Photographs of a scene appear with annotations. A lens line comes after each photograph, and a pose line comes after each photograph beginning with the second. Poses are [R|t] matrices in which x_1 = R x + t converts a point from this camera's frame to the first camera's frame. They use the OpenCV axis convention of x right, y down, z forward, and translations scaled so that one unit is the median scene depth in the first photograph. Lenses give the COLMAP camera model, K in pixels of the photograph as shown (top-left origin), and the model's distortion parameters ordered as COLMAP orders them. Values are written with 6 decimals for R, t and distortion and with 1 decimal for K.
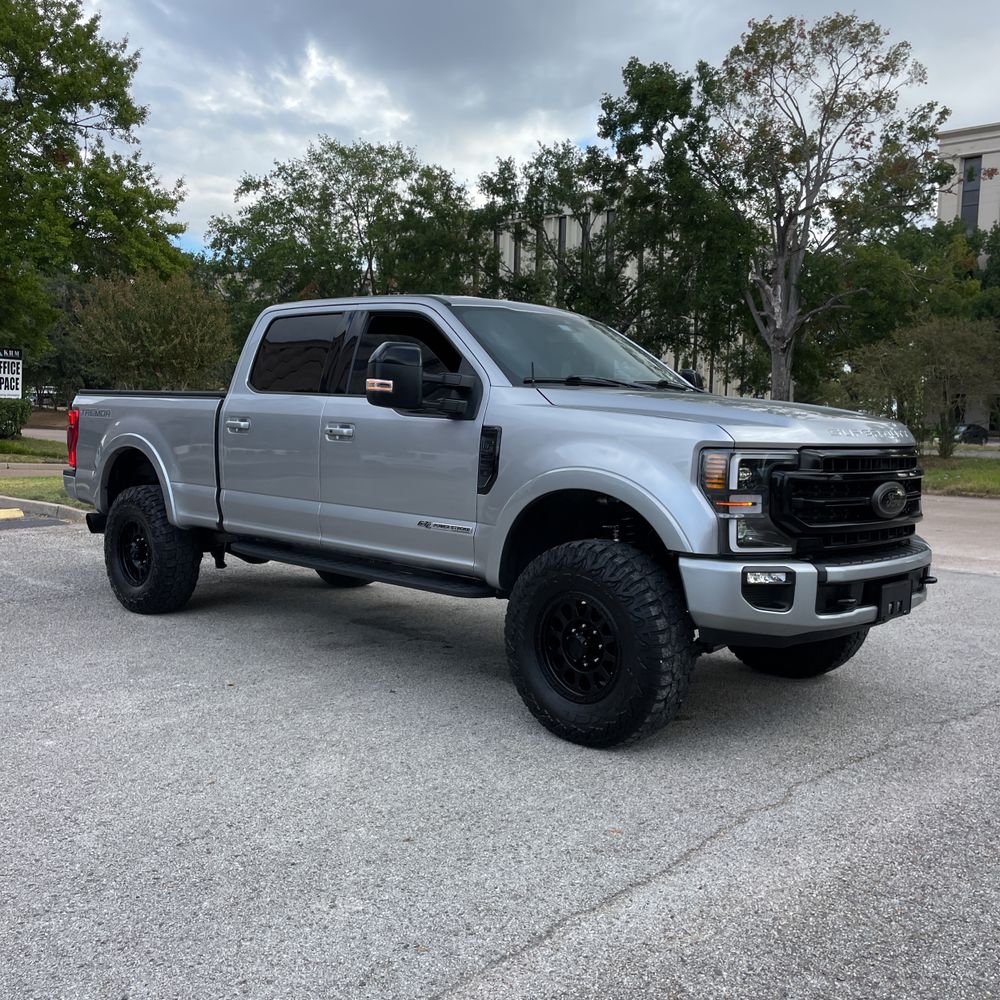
lens RADIAL K [[1030.7, 0, 505.8], [0, 1030.7, 485.1], [0, 0, 1]] dist [0.117948, -0.143971]
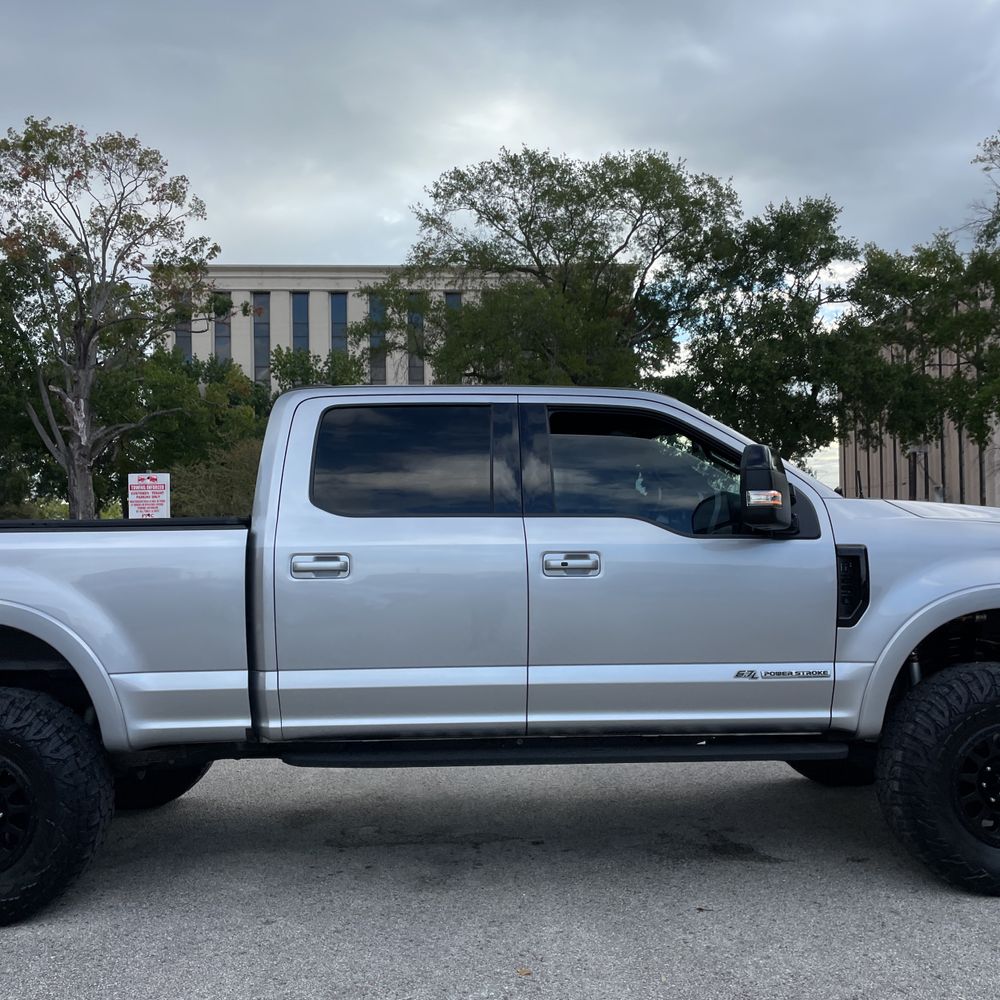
lens RADIAL K [[1030.7, 0, 505.8], [0, 1030.7, 485.1], [0, 0, 1]] dist [0.117948, -0.143971]
pose [[0.722256, -0.002902, 0.691619, -0.095570], [0.083001, 0.993128, -0.082512, -0.006354], [-0.686627, 0.117000, 0.717534, 0.070304]]
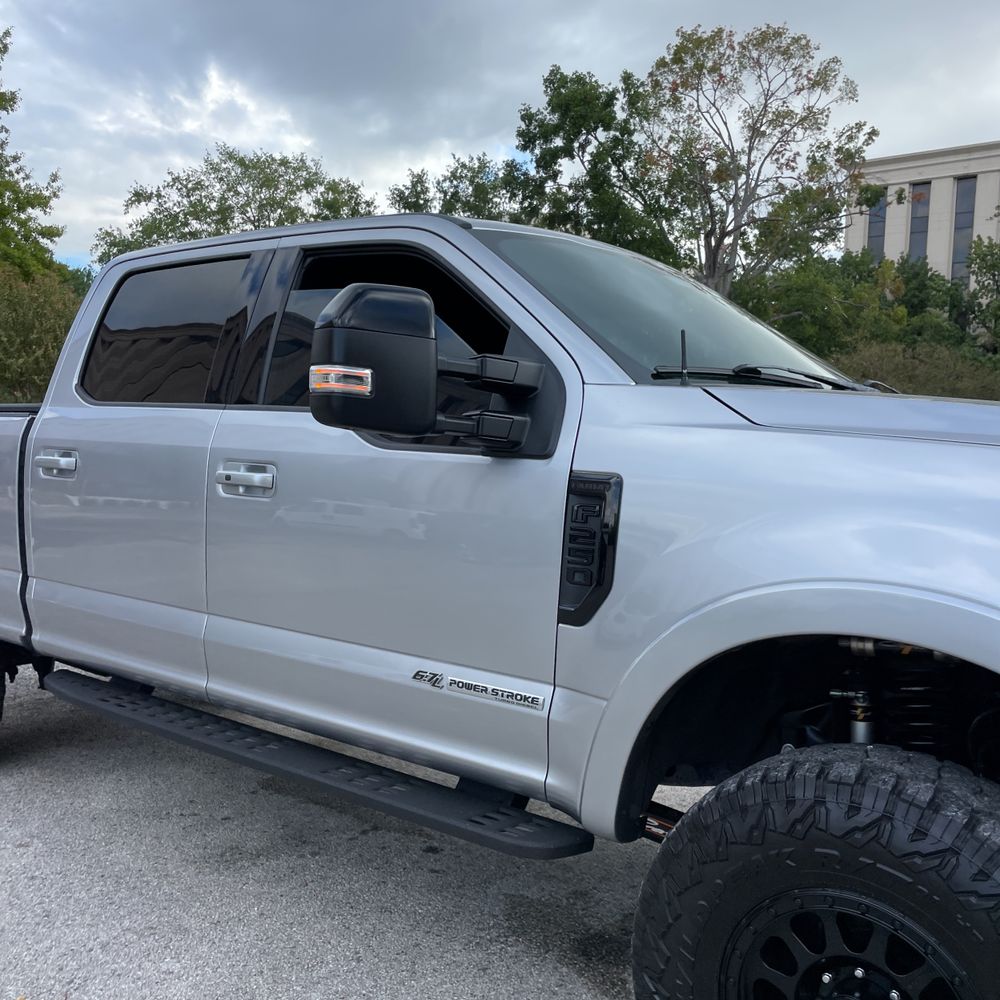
lens RADIAL K [[1027.8, 0, 481.1], [0, 1027.8, 500.8], [0, 0, 1]] dist [0.107794, -0.178031]
pose [[0.997520, 0.000073, 0.070382, -0.010097], [0.000781, 0.999926, -0.012101, -0.004112], [-0.070378, 0.012126, 0.997447, 0.068465]]
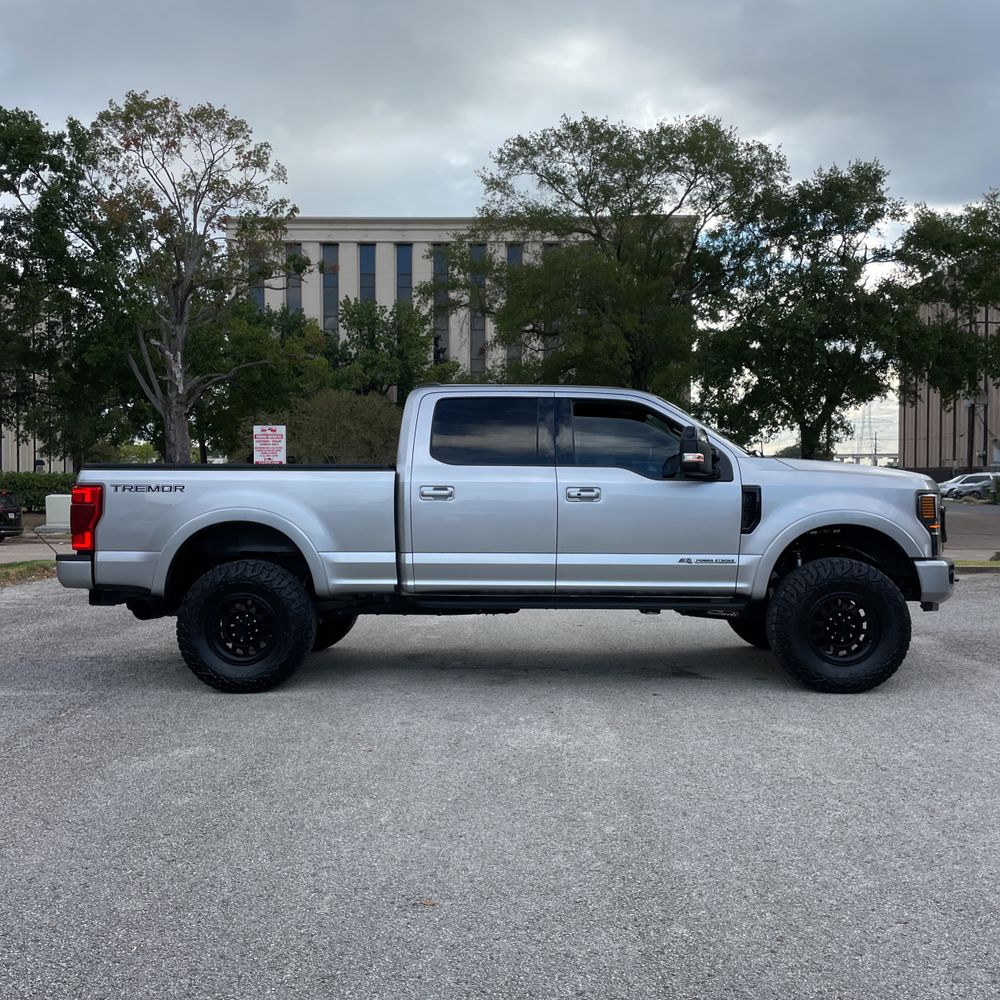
lens RADIAL K [[1030.7, 0, 505.8], [0, 1030.7, 485.1], [0, 0, 1]] dist [0.117948, -0.143971]
pose [[0.760436, -0.027588, 0.648826, -0.141727], [0.066150, 0.997191, -0.035128, -0.002899], [-0.646035, 0.069632, 0.760125, 0.017575]]
